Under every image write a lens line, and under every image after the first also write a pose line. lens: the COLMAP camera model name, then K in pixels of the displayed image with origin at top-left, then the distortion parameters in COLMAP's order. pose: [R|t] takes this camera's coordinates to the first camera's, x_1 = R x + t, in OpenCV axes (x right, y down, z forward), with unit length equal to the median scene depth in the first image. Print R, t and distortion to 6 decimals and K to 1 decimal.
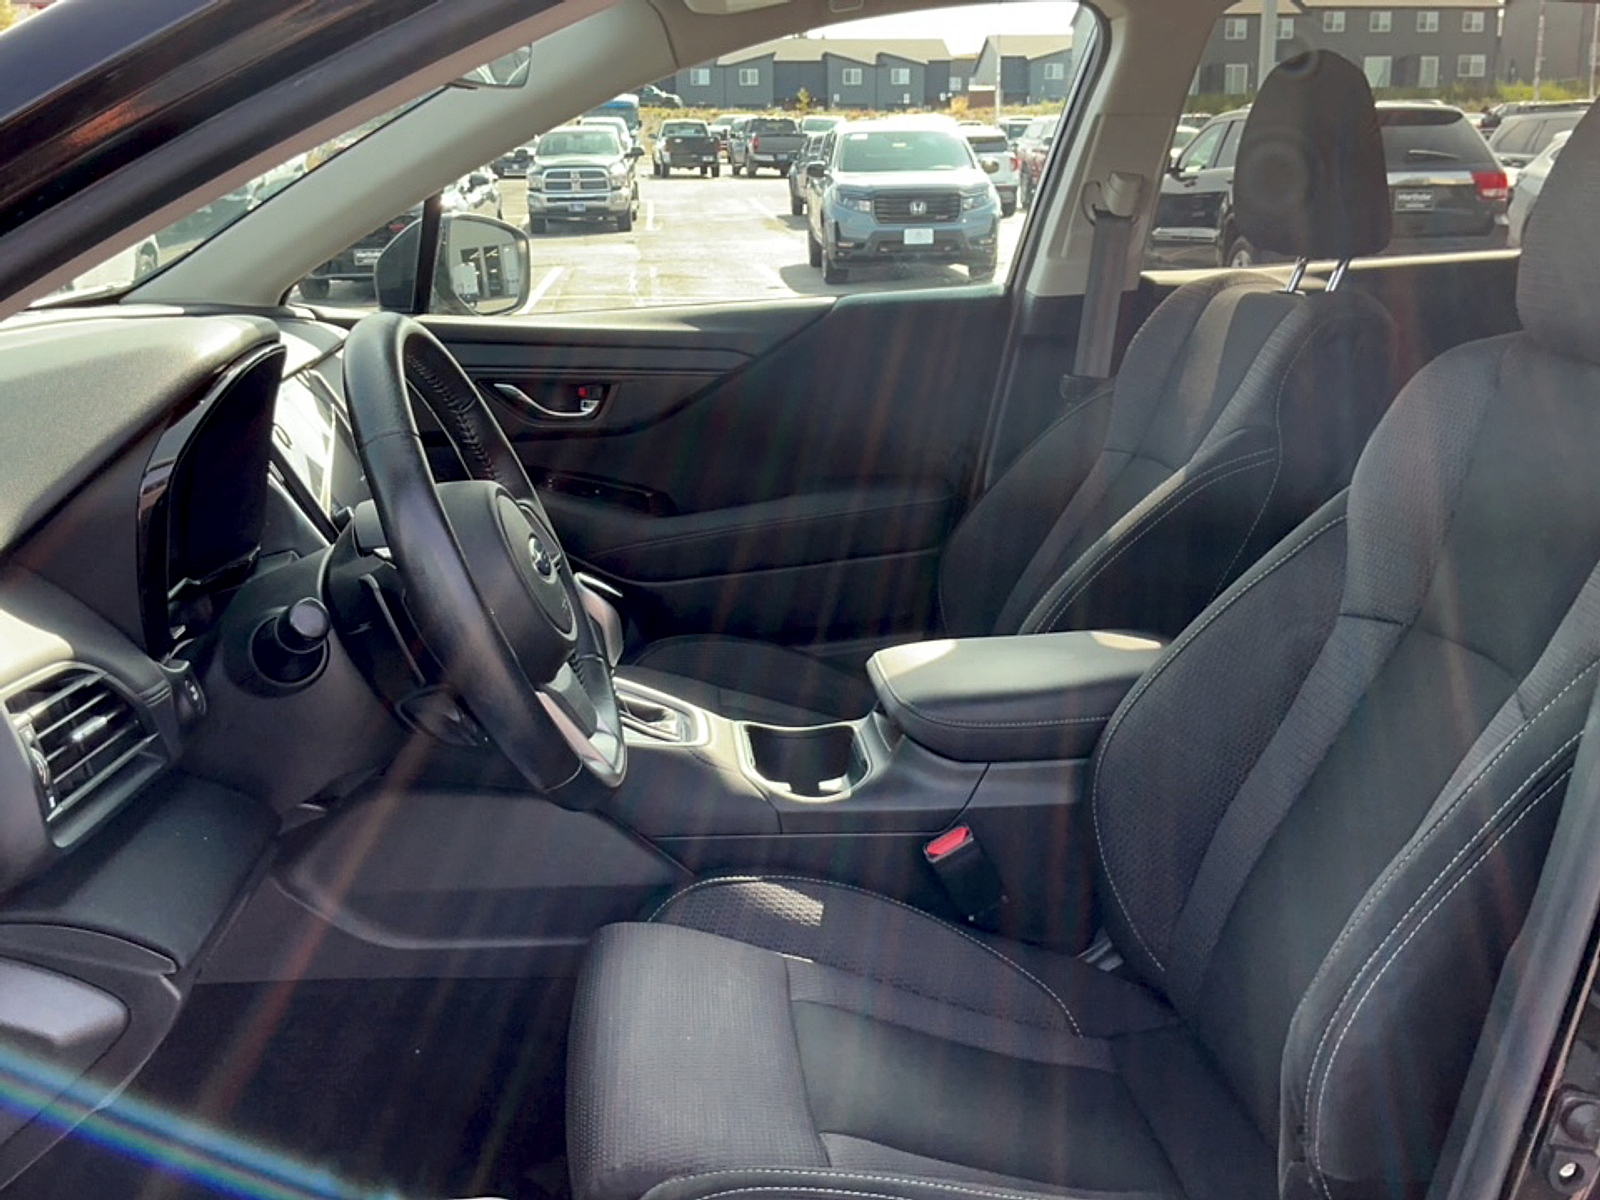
lens RADIAL K [[1693.6, 0, 800.0], [0, 1693.6, 600.0], [0, 0, 1]] dist [0.152101, -0.329972]
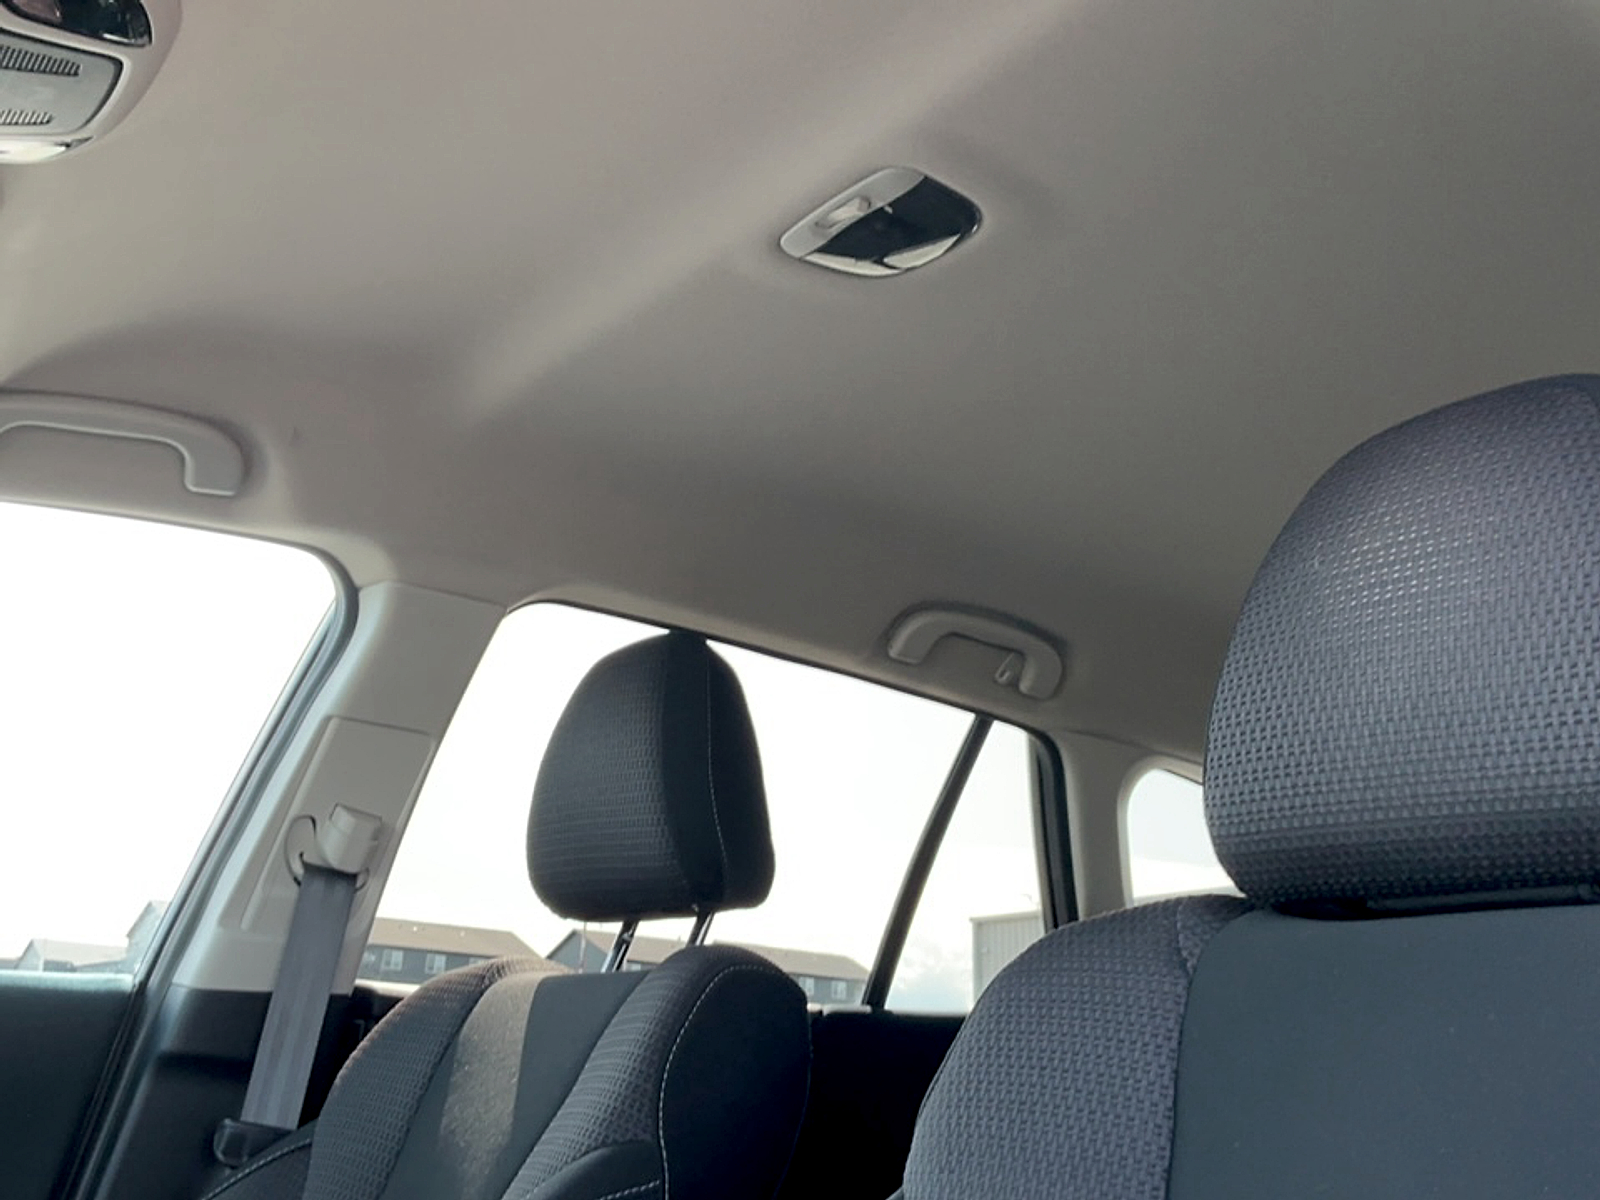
lens RADIAL K [[1693.6, 0, 800.0], [0, 1693.6, 600.0], [0, 0, 1]] dist [0.152101, -0.329972]
pose [[0.864904, 0.197769, 0.461333, 0.013544], [0.062579, 0.869447, -0.490046, 0.019800], [-0.498021, 0.452712, 0.739612, 0.369789]]
